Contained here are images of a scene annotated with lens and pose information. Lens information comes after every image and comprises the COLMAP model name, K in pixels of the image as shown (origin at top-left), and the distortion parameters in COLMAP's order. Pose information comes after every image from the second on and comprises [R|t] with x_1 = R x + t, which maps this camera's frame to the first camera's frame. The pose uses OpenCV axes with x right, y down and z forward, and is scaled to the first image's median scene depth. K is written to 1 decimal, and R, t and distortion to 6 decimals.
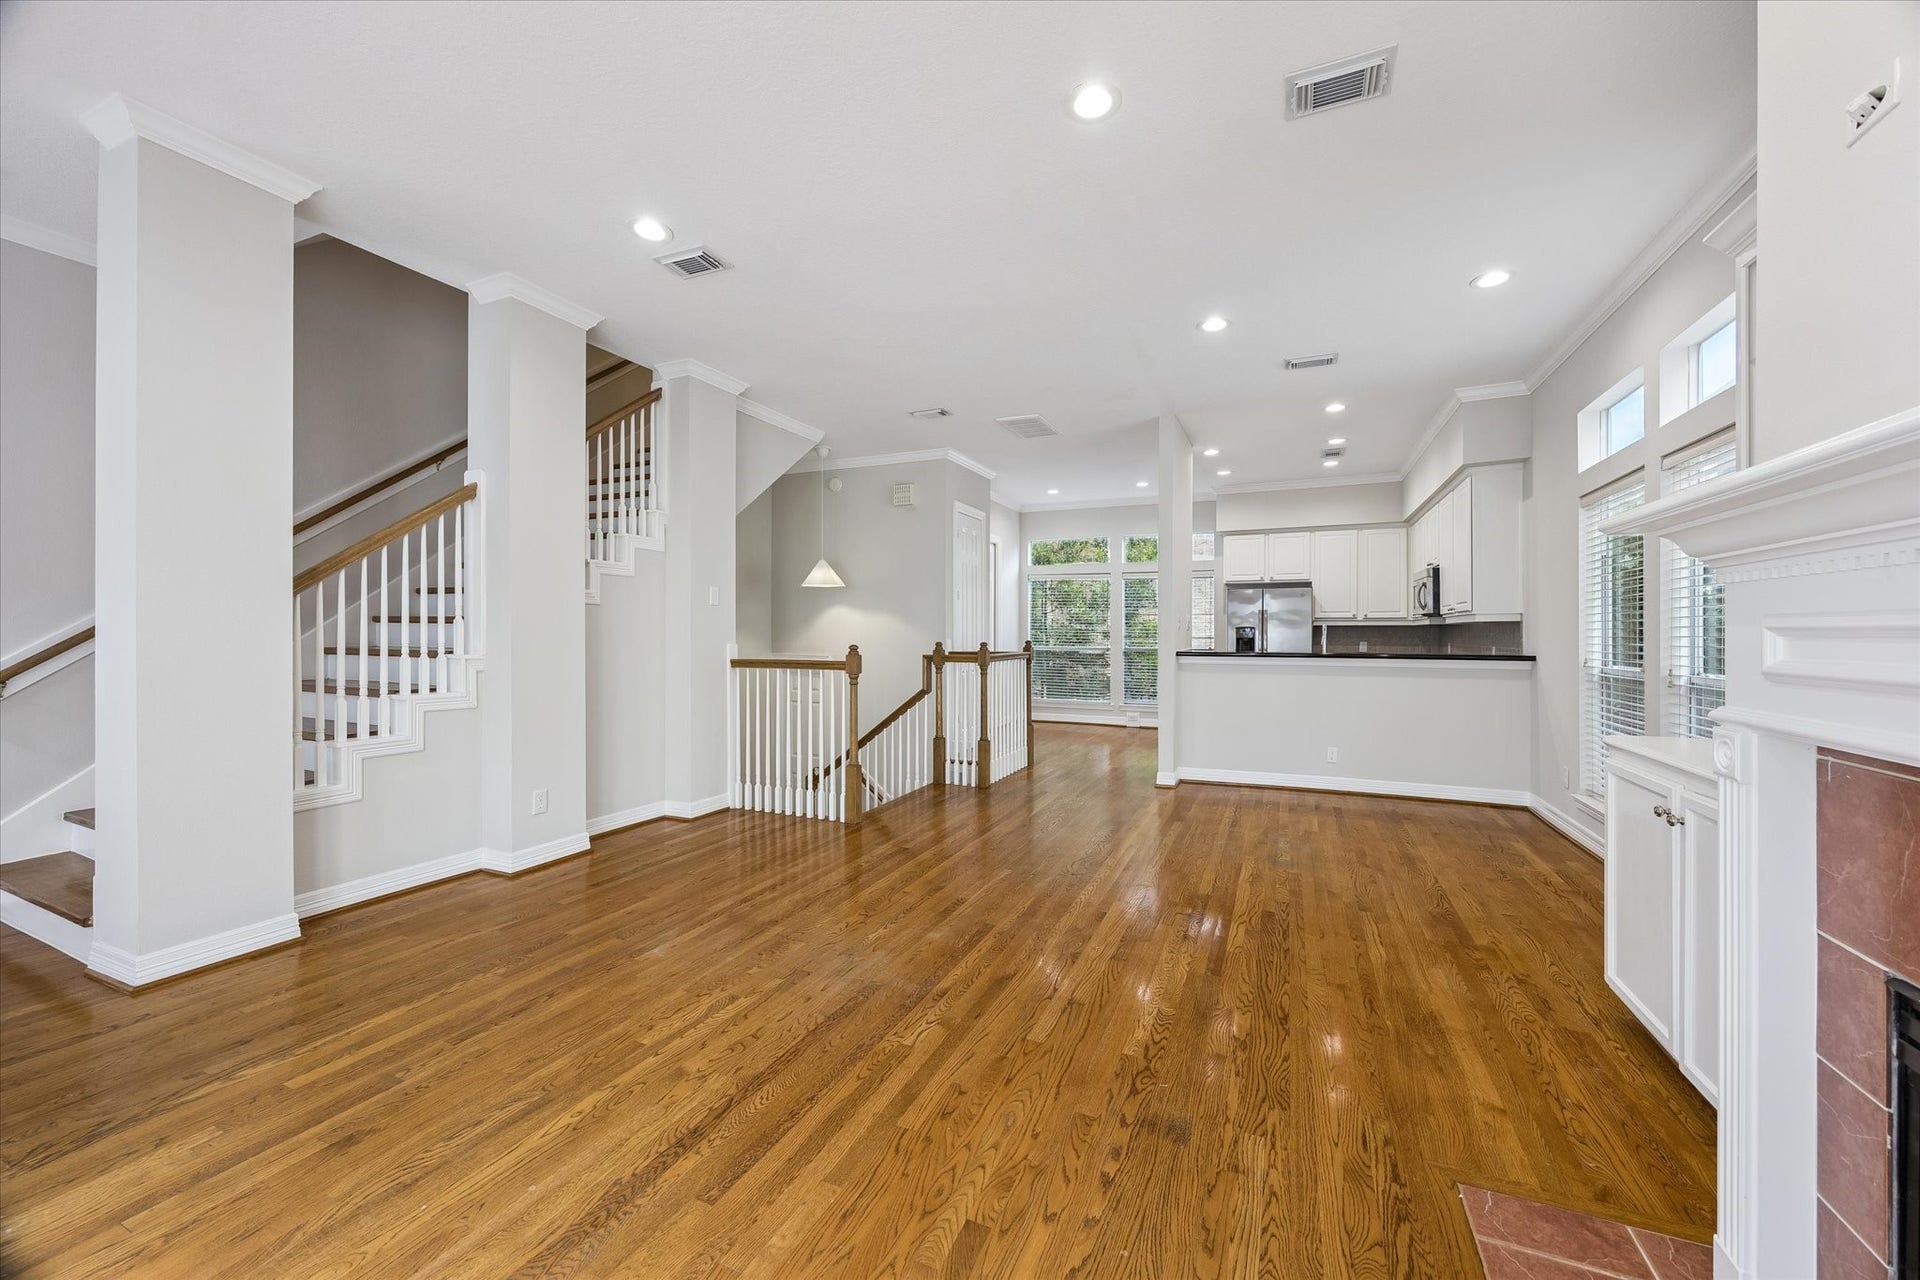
lens RADIAL K [[740.5, 0, 969.7], [0, 740.5, 631.5], [0, 0, 1]] dist [-0.005081, 0.000852]
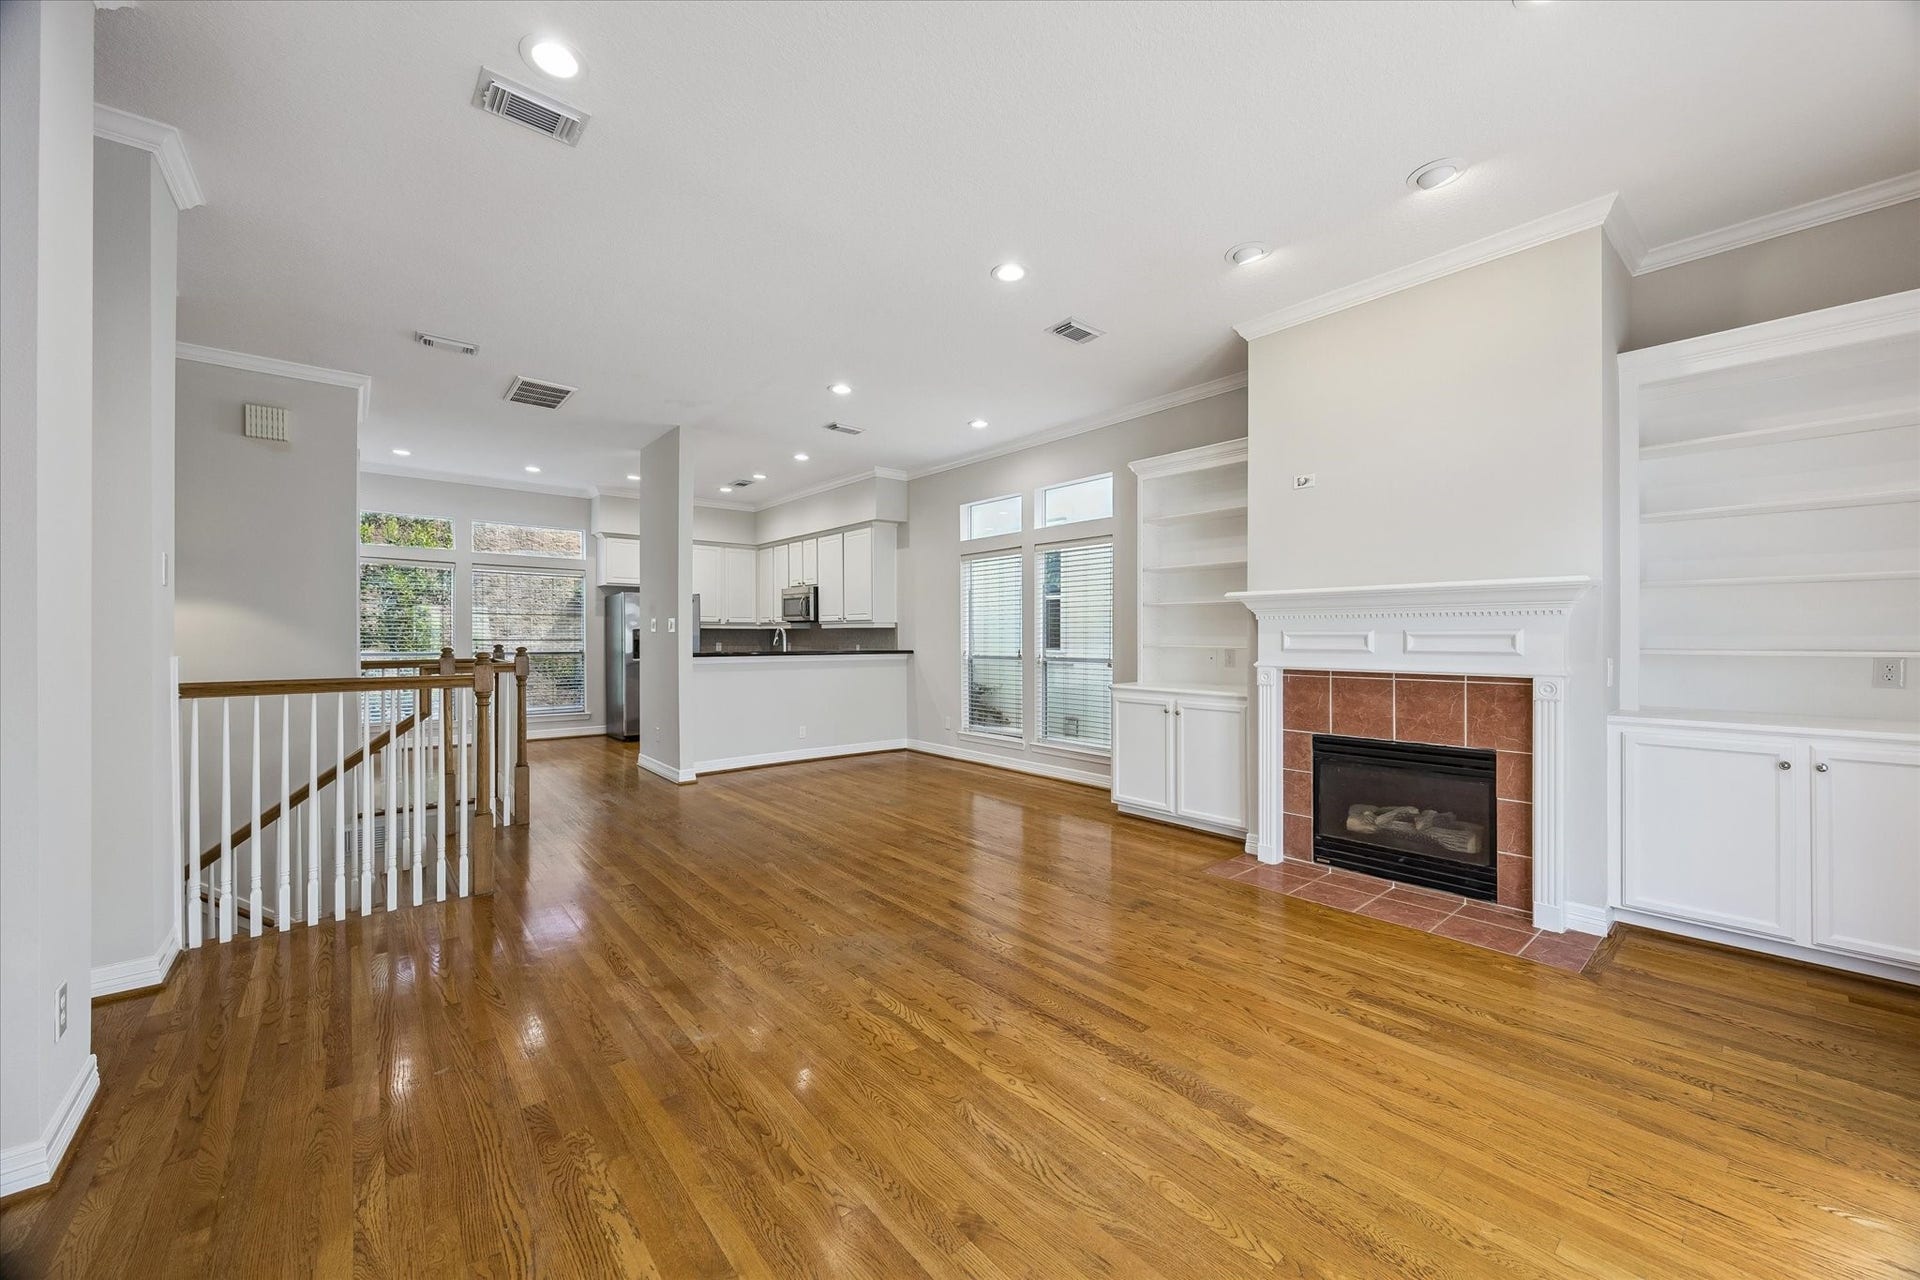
lens RADIAL K [[740.5, 0, 974.1], [0, 740.5, 640.1], [0, 0, 1]] dist [-0.005081, 0.000852]
pose [[0.405262, -0.006132, 0.914180, -0.666683], [-0.004112, 0.999955, 0.008530, -0.003134], [-0.914191, -0.007216, 0.405218, 0.263969]]
